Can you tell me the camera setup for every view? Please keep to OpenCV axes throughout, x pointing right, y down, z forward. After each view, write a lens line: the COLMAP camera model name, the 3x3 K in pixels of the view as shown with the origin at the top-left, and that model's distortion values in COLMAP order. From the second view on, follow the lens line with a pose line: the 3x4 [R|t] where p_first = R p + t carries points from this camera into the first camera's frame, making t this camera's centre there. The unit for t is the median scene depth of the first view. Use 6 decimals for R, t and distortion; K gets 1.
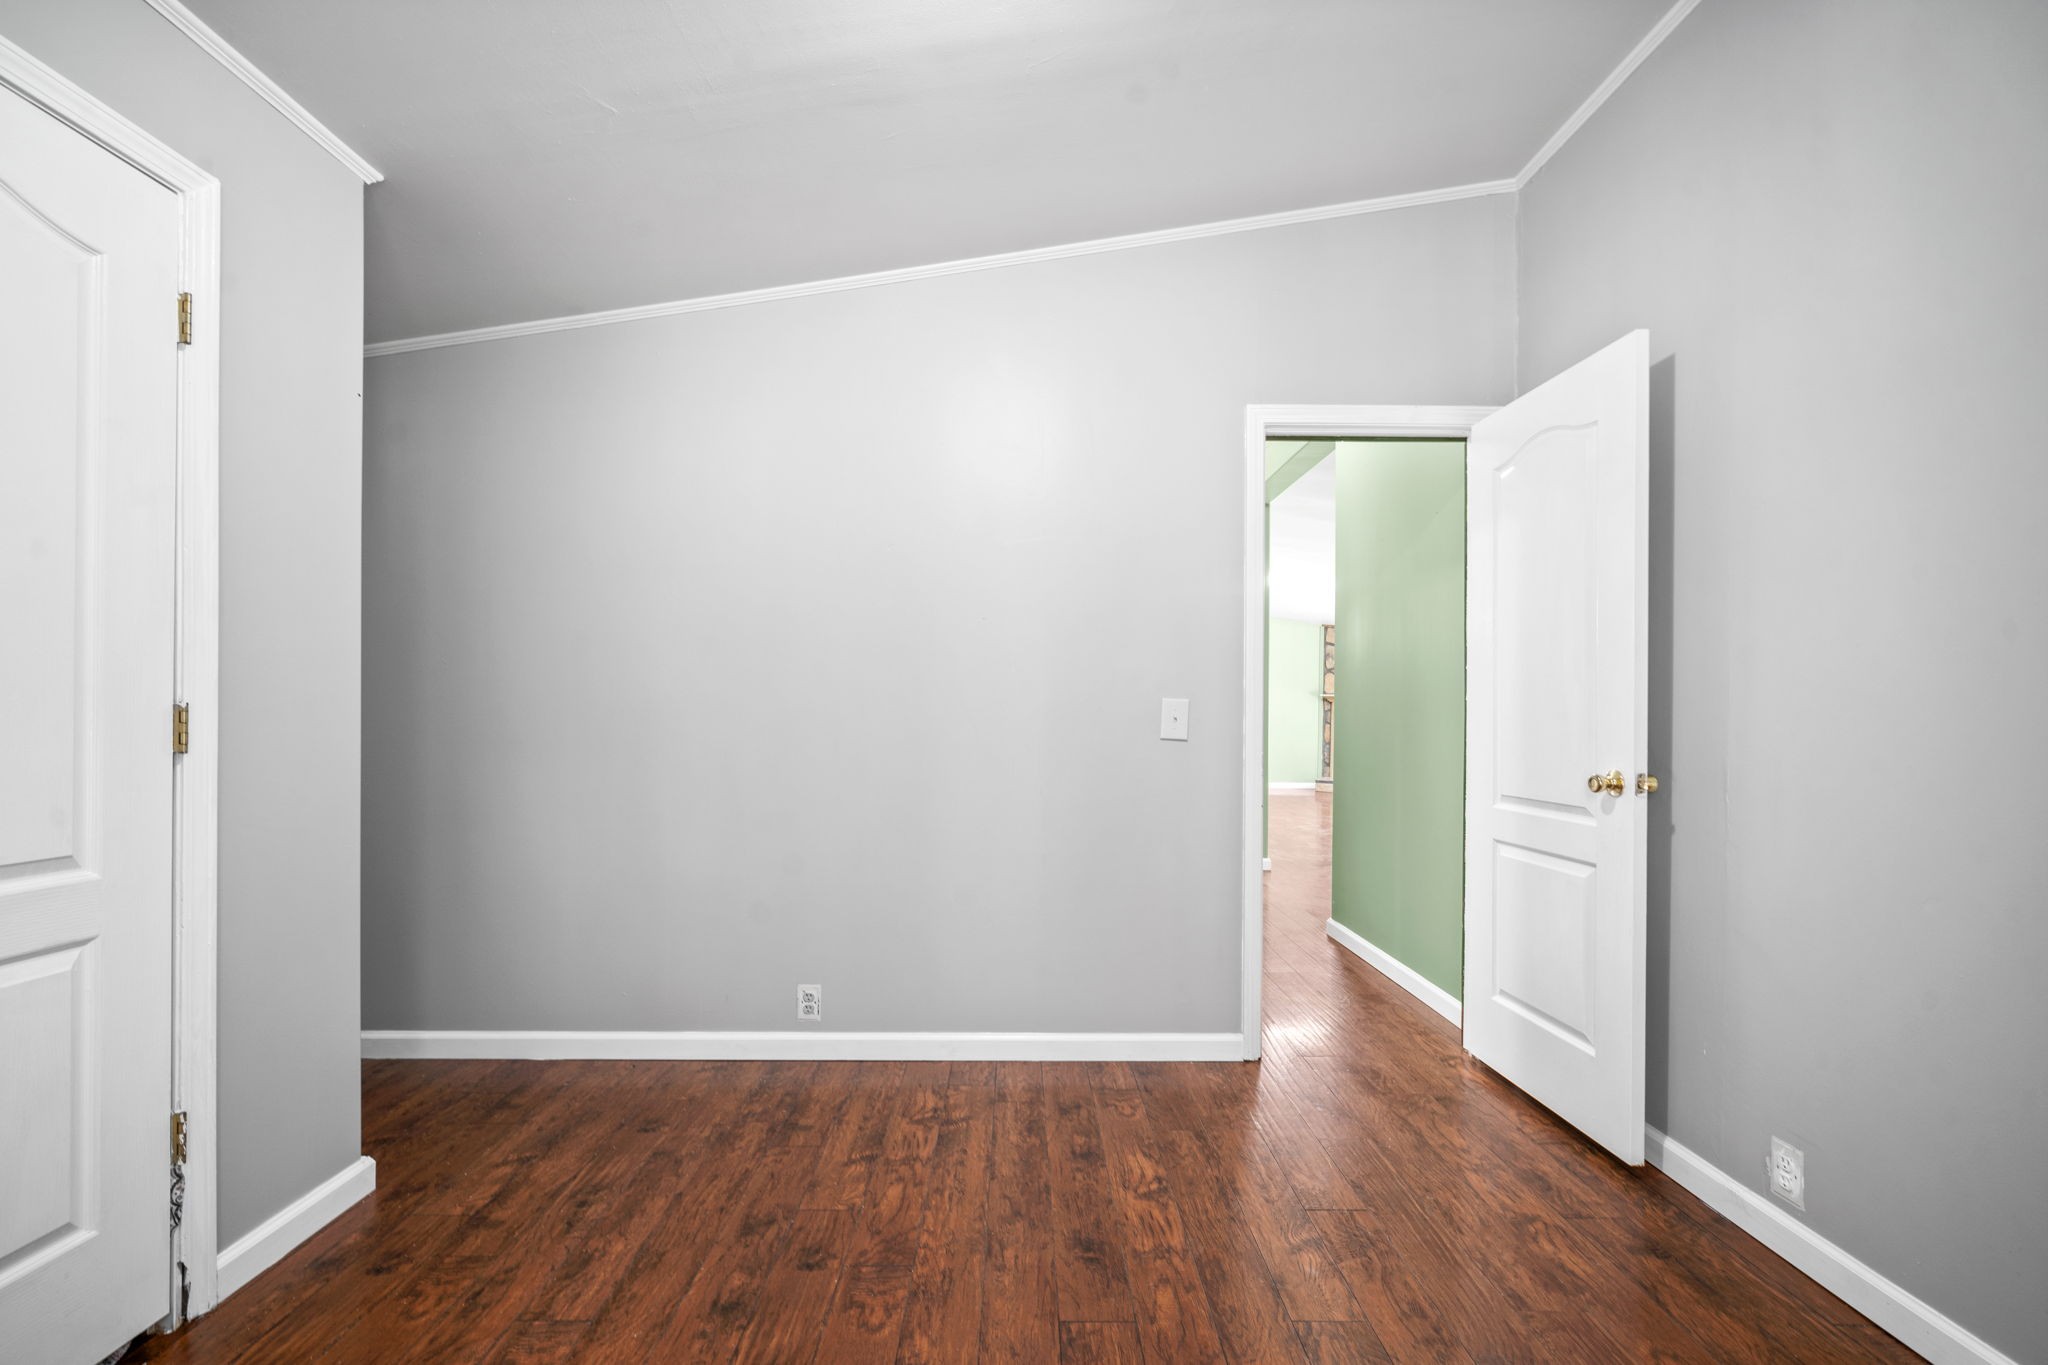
lens RADIAL K [[898.7, 0, 1013.8], [0, 898.7, 703.5], [0, 0, 1]] dist [-0.000242, -0.000088]
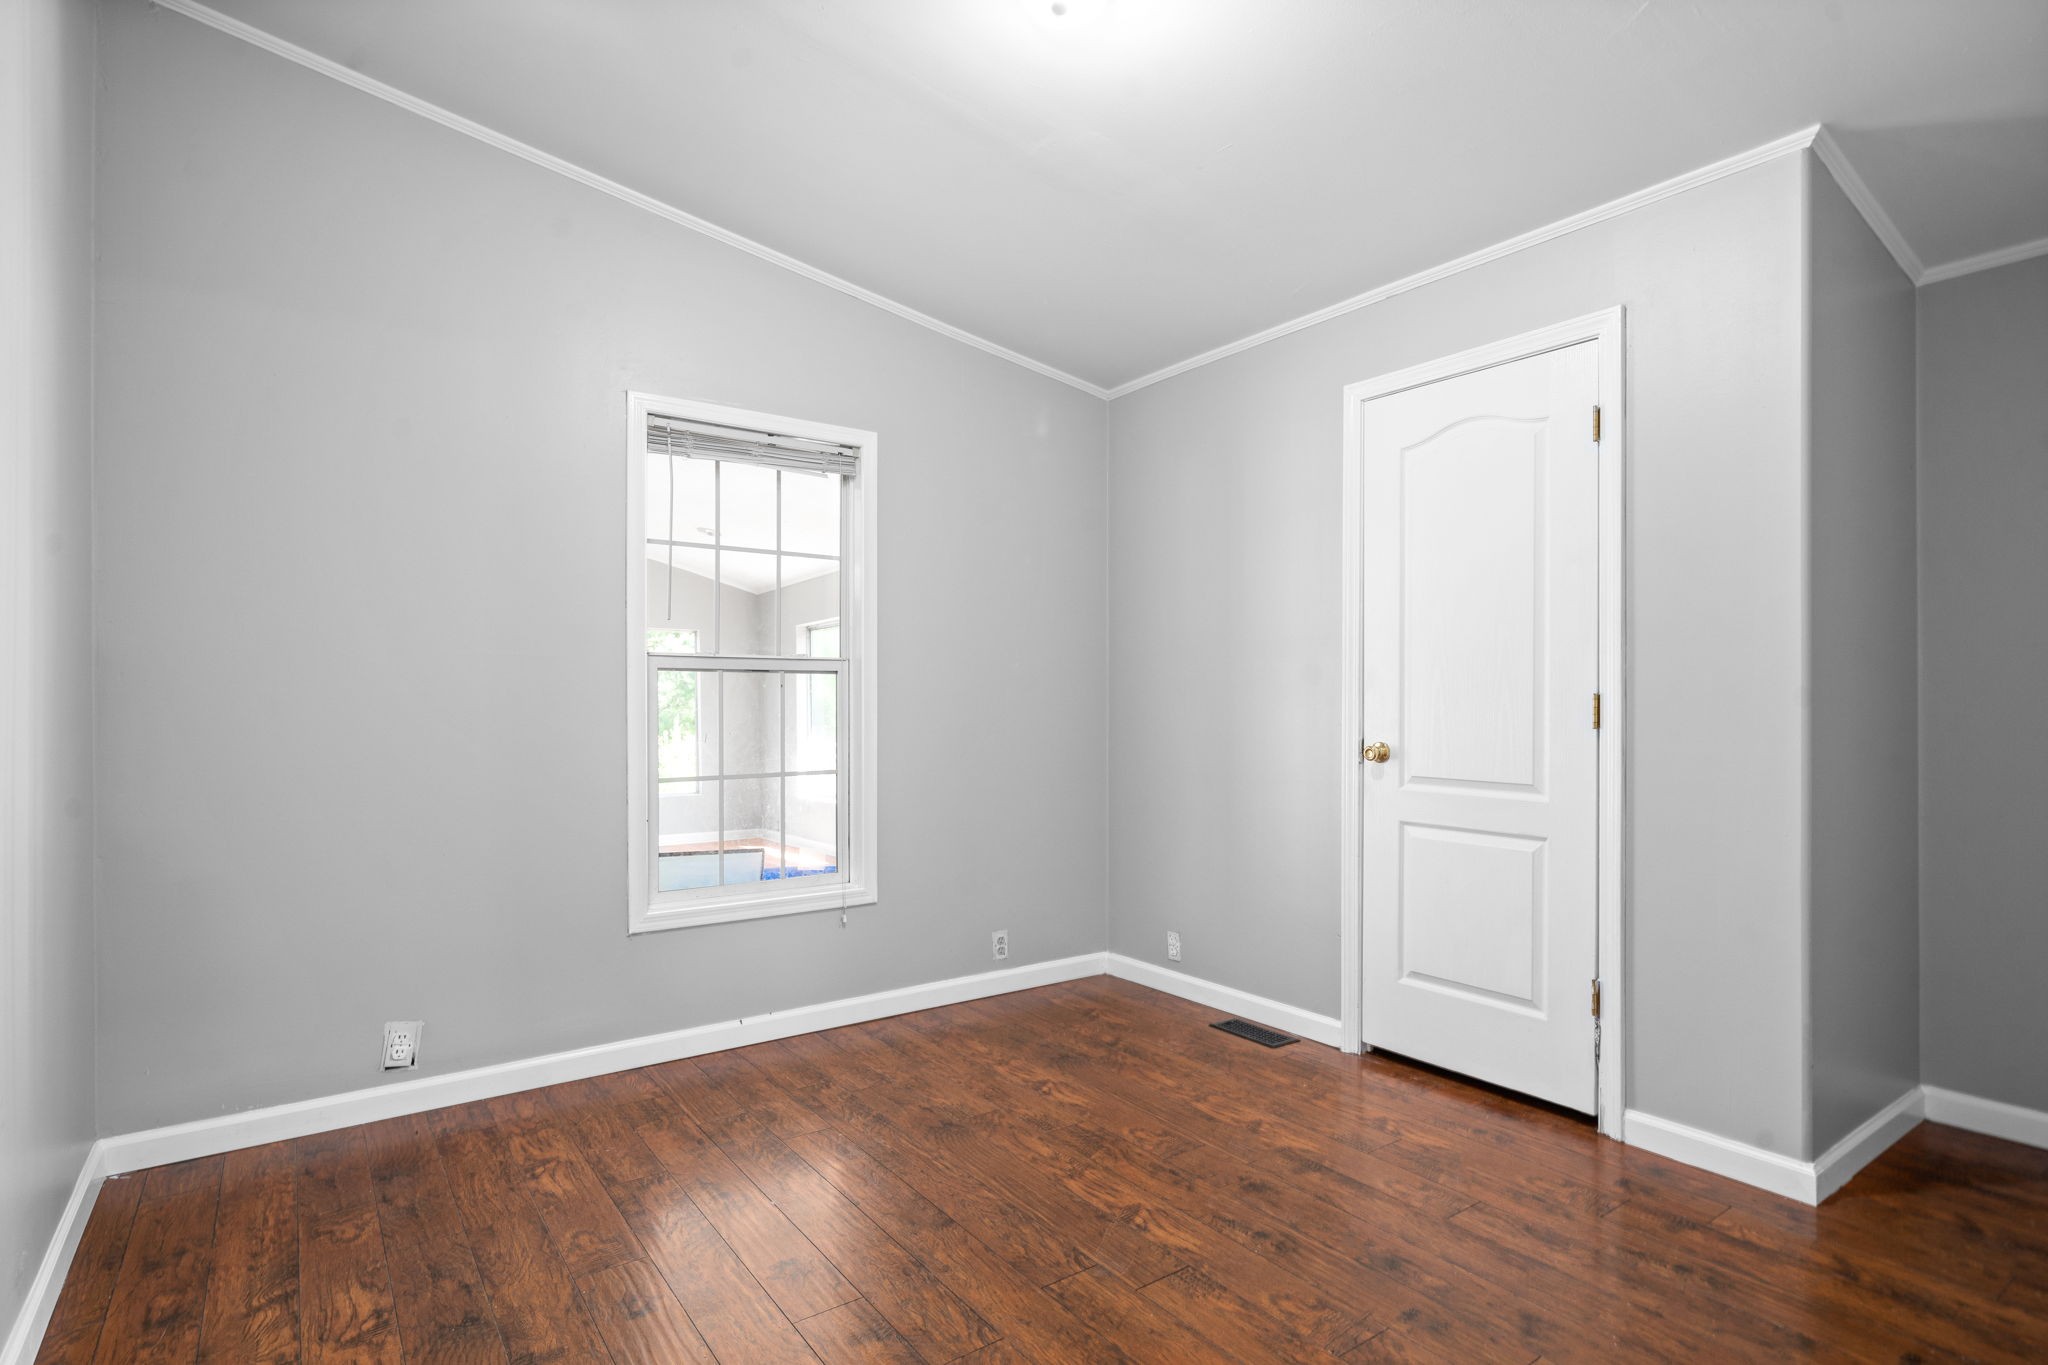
lens RADIAL K [[1005.2, 0, 1016.3], [0, 1005.2, 697.2], [0, 0, 1]] dist [-0.002032, -0.000047]
pose [[-0.808154, -0.000529, -0.588971, 0.736045], [0.001970, 0.999992, -0.003602, 0.008944], [0.588968, -0.004071, -0.808146, 1.692898]]
